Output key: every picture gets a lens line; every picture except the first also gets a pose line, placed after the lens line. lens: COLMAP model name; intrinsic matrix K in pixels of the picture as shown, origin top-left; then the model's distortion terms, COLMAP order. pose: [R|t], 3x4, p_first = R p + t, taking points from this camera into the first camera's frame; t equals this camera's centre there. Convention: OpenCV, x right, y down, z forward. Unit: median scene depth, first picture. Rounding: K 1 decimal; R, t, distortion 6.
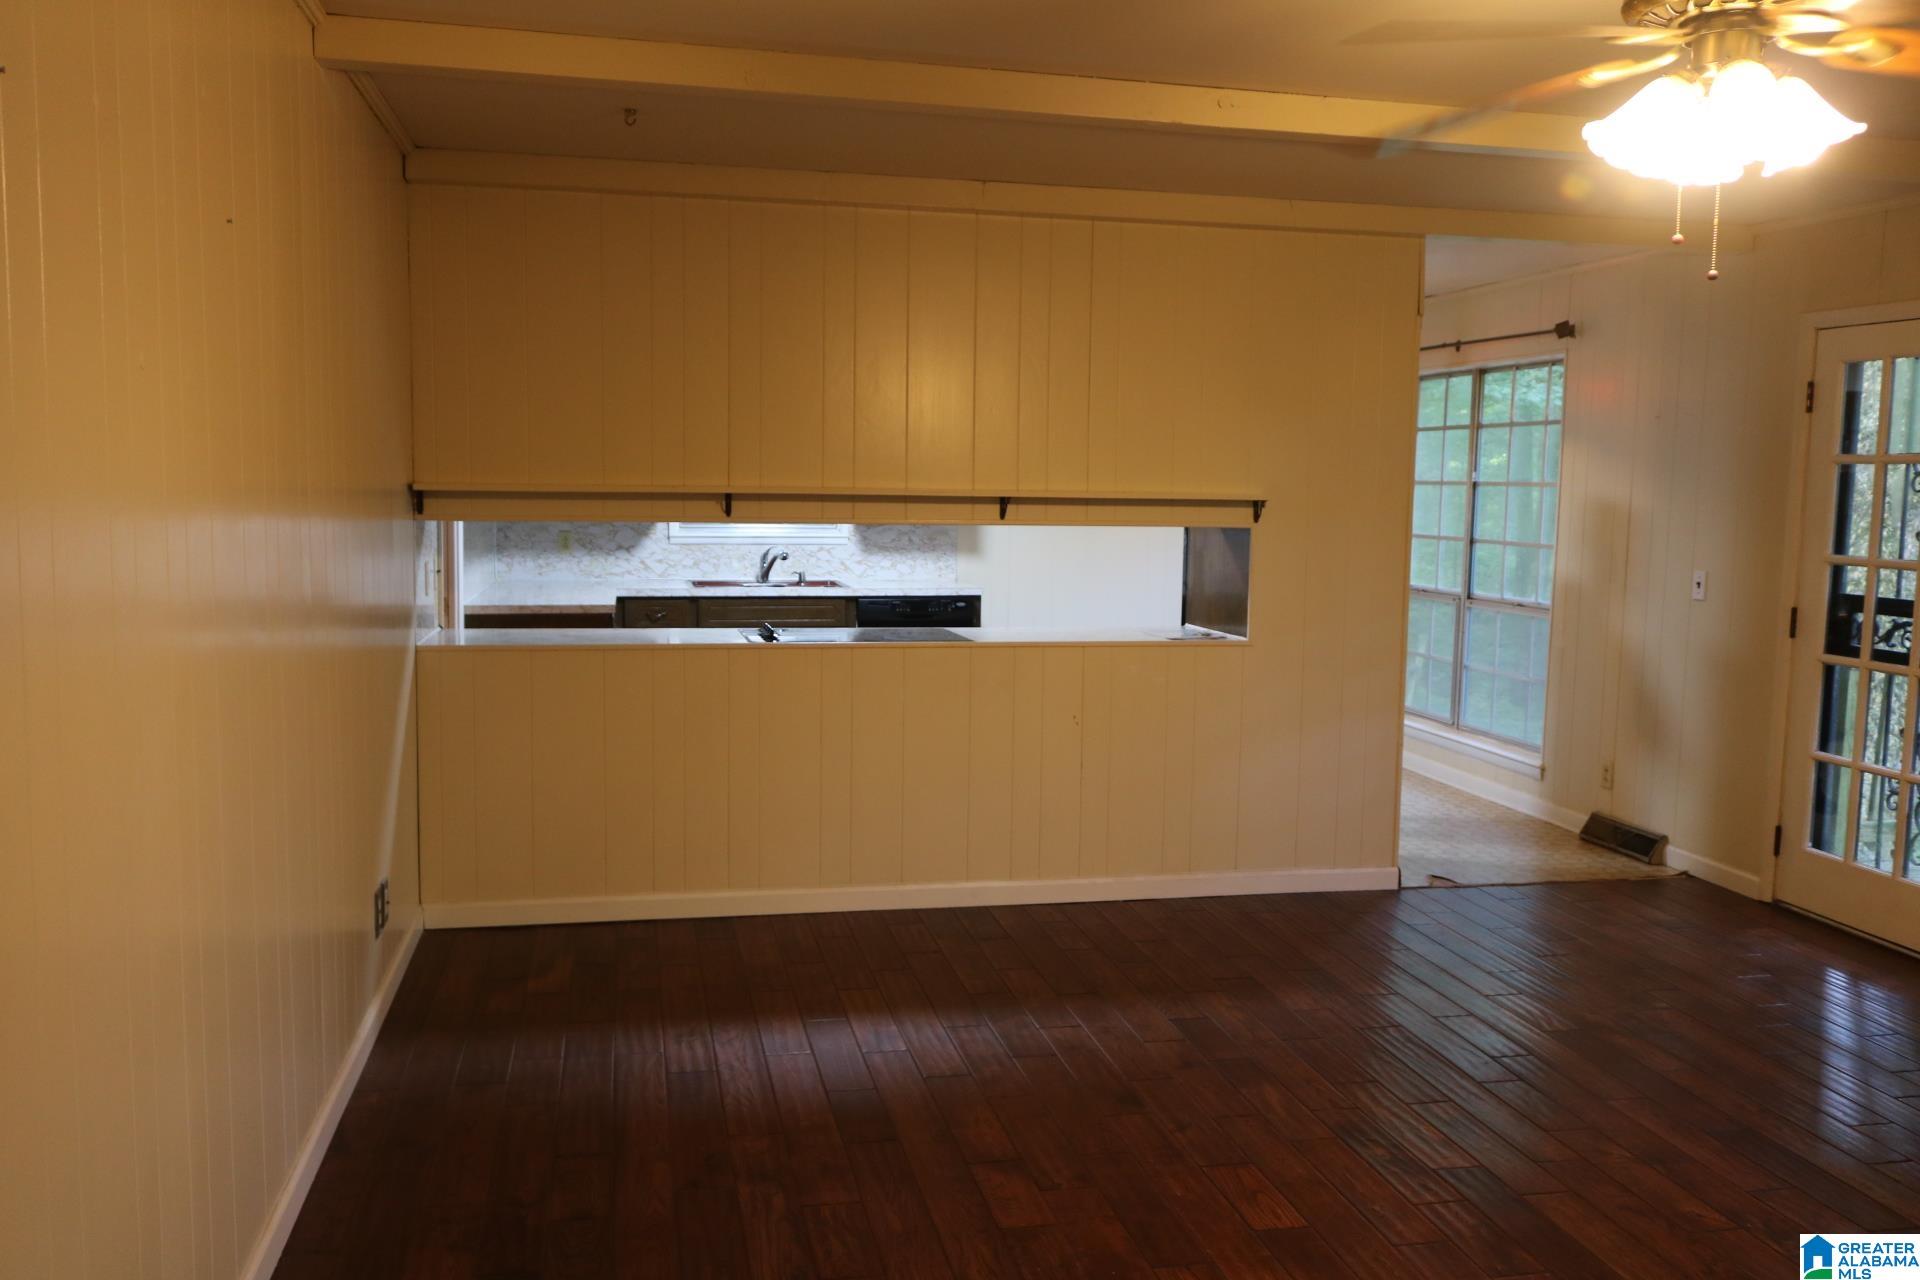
lens RADIAL K [[1557.5, 0, 964.6], [0, 1557.5, 642.1], [0, 0, 1]] dist [-0.005884, 0.017323]
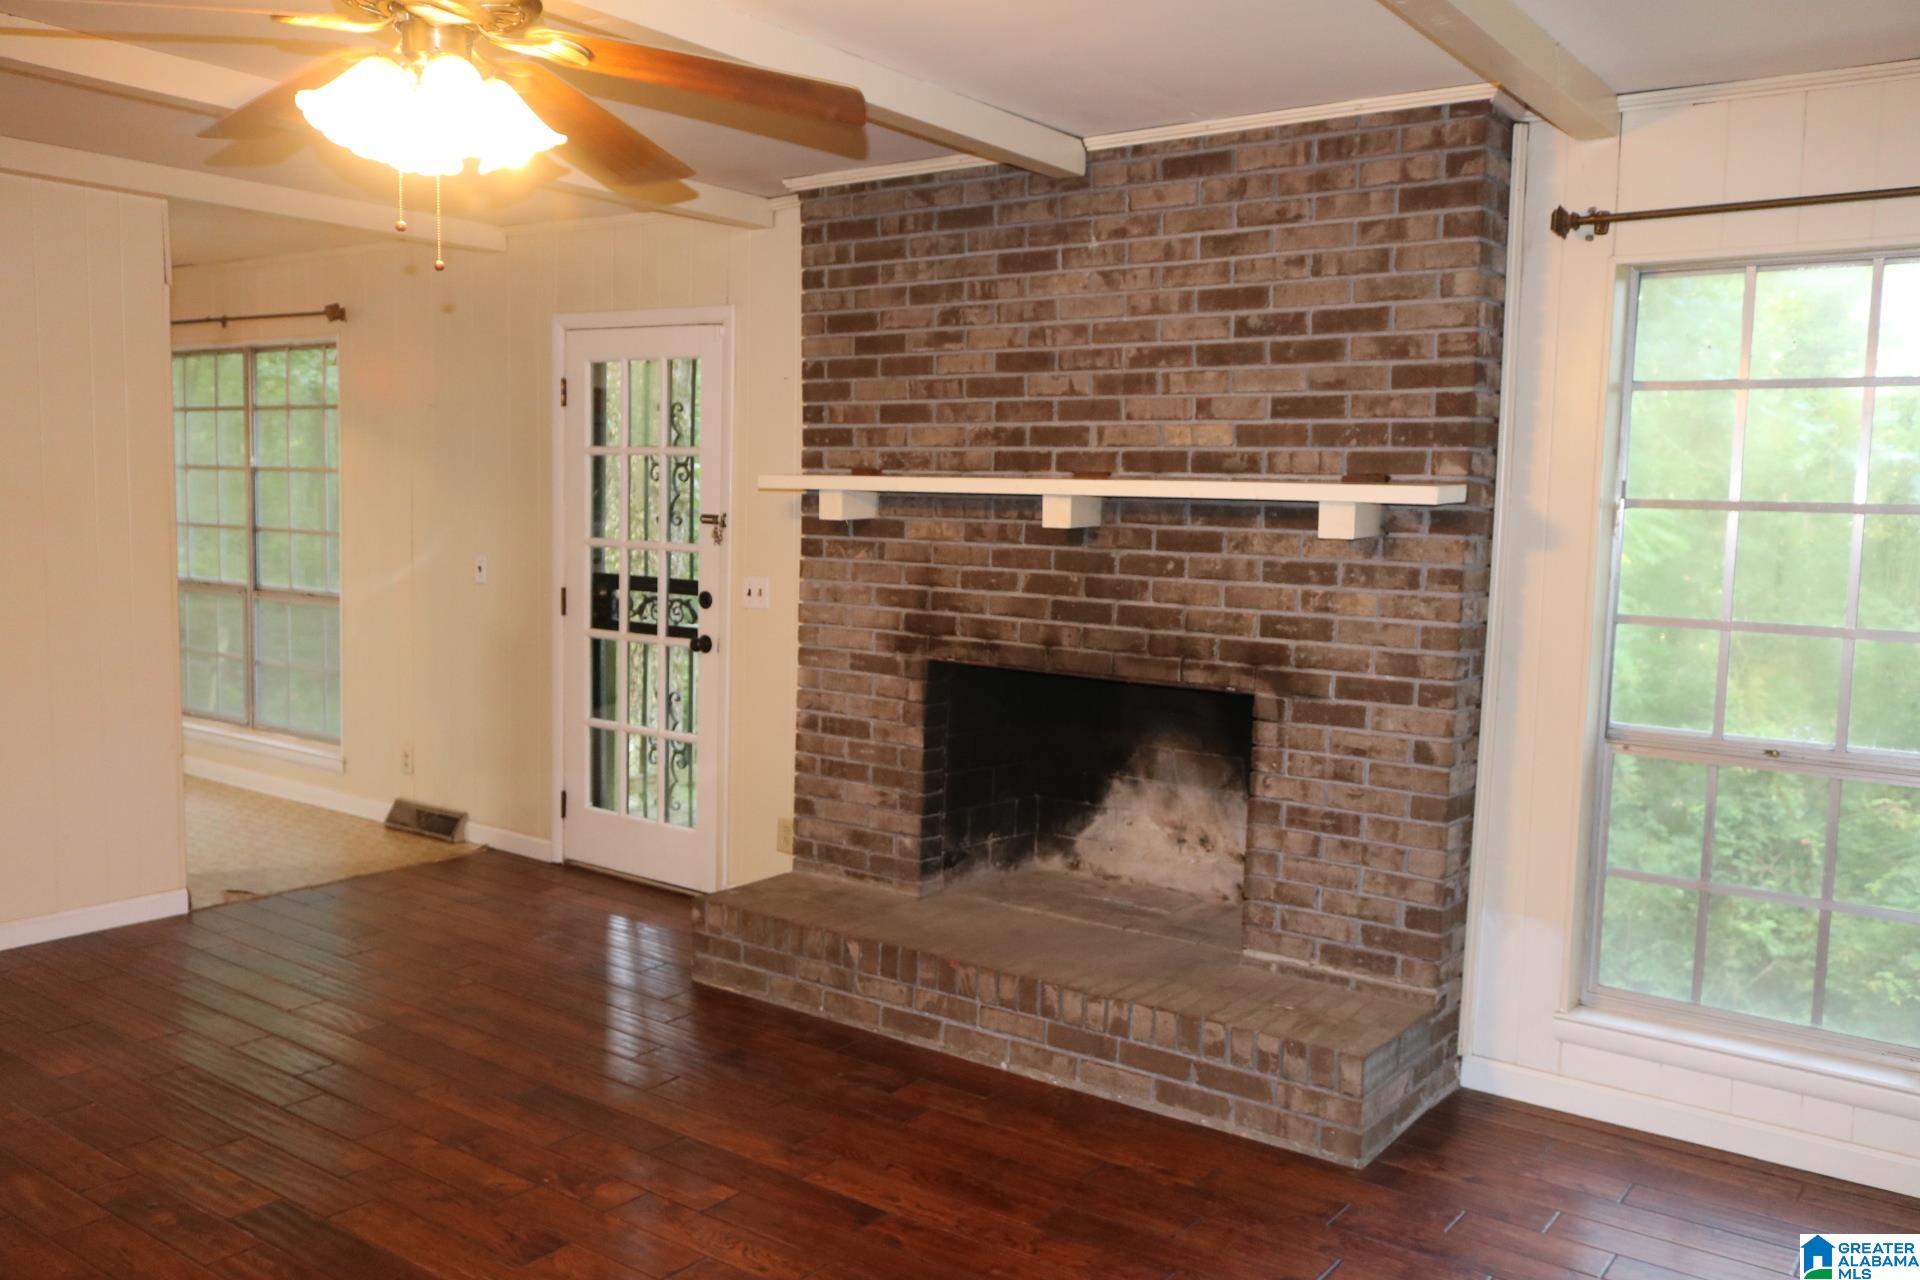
lens RADIAL K [[1551.1, 0, 960.6], [0, 1551.1, 635.1], [0, 0, 1]] dist [-0.005736, 0.009246]
pose [[0.746131, -0.060584, 0.663037, 0.024628], [0.056789, 0.998013, 0.027286, -0.003054], [-0.663373, 0.017294, 0.748089, 0.016104]]
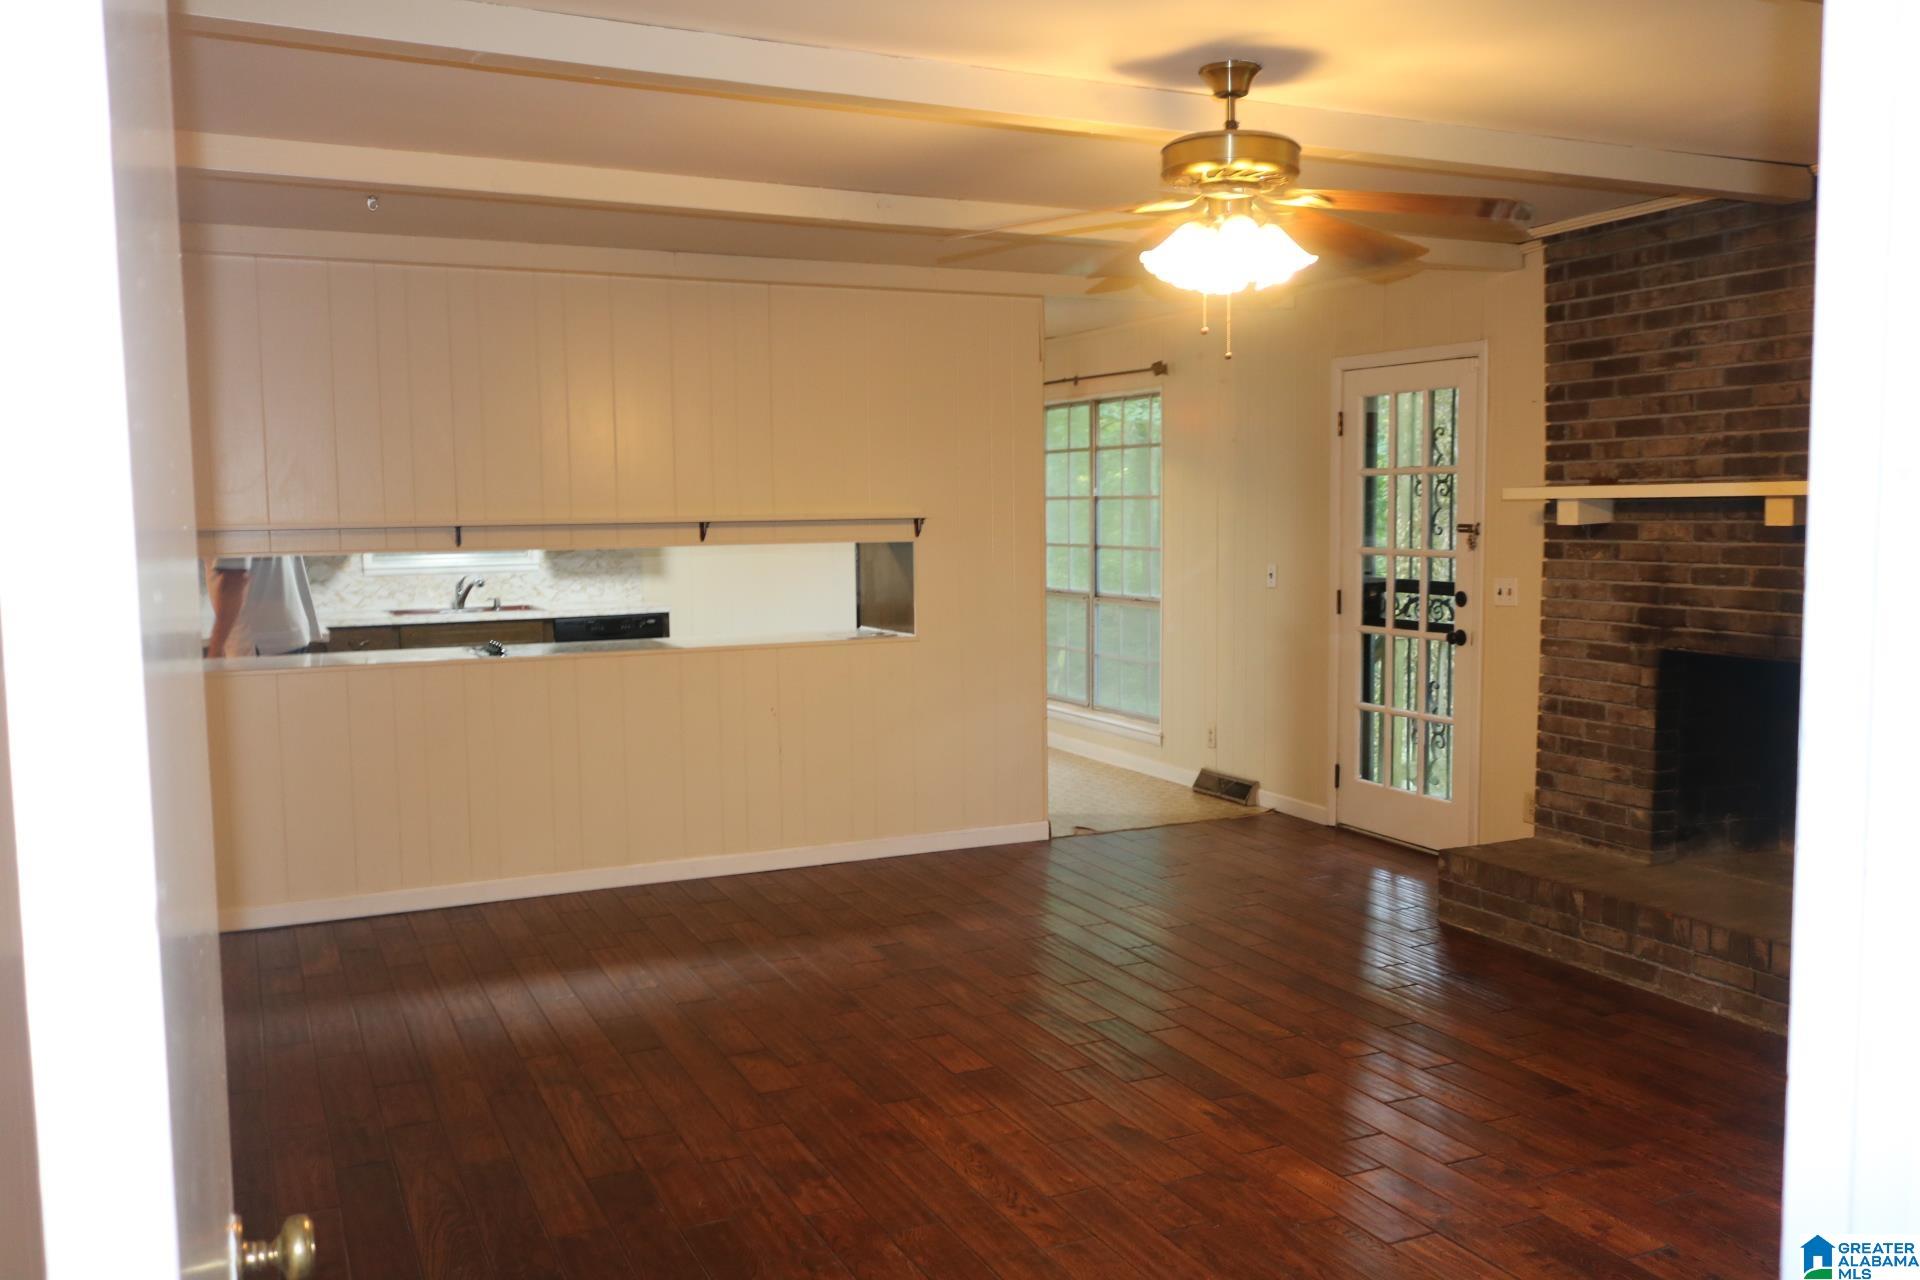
lens RADIAL K [[1557.5, 0, 964.6], [0, 1557.5, 642.1], [0, 0, 1]] dist [-0.005884, 0.017323]
pose [[0.974175, -0.047339, 0.220775, -0.044229], [0.050327, 0.998701, -0.007929, 0.014869], [-0.220113, 0.018835, 0.975292, -0.164430]]
